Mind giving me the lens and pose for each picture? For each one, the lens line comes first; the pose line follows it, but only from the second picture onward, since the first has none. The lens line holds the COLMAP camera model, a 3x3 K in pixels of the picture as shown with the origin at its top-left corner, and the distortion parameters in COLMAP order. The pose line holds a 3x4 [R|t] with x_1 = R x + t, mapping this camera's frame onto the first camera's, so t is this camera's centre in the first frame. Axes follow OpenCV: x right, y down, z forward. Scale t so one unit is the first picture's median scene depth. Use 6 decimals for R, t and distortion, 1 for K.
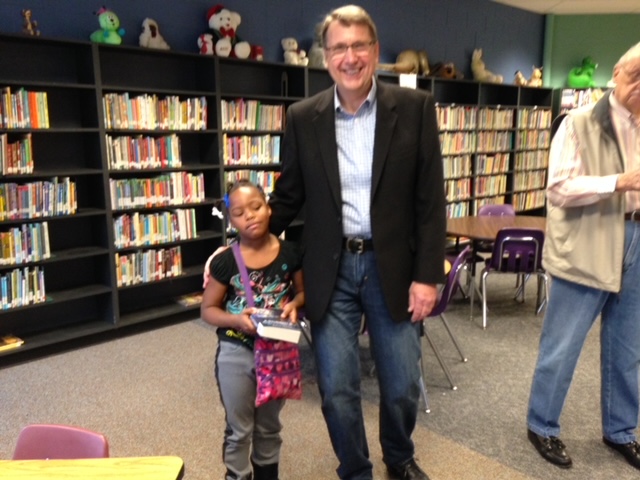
lens RADIAL K [[586.0, 0, 320.0], [0, 586.0, 240.0], [0, 0, 1]] dist [0.212958, -0.330657]
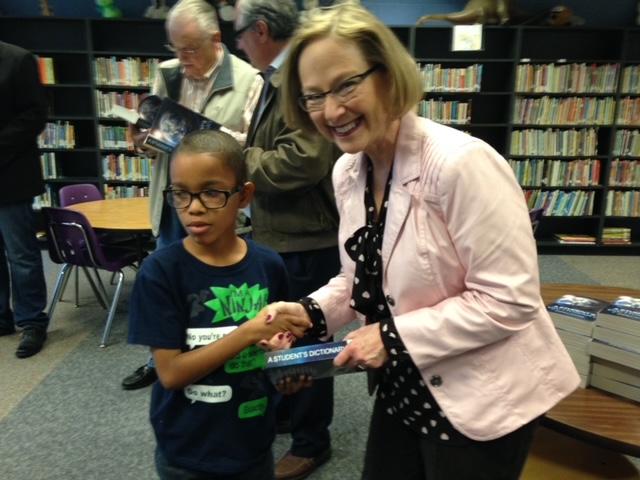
lens RADIAL K [[586.0, 0, 320.0], [0, 586.0, 240.0], [0, 0, 1]] dist [0.212958, -0.330657]
pose [[0.729335, 0.163345, -0.664371, 0.871852], [-0.141935, 0.986078, 0.086628, -0.035820], [0.669272, 0.031117, 0.742366, 0.352979]]
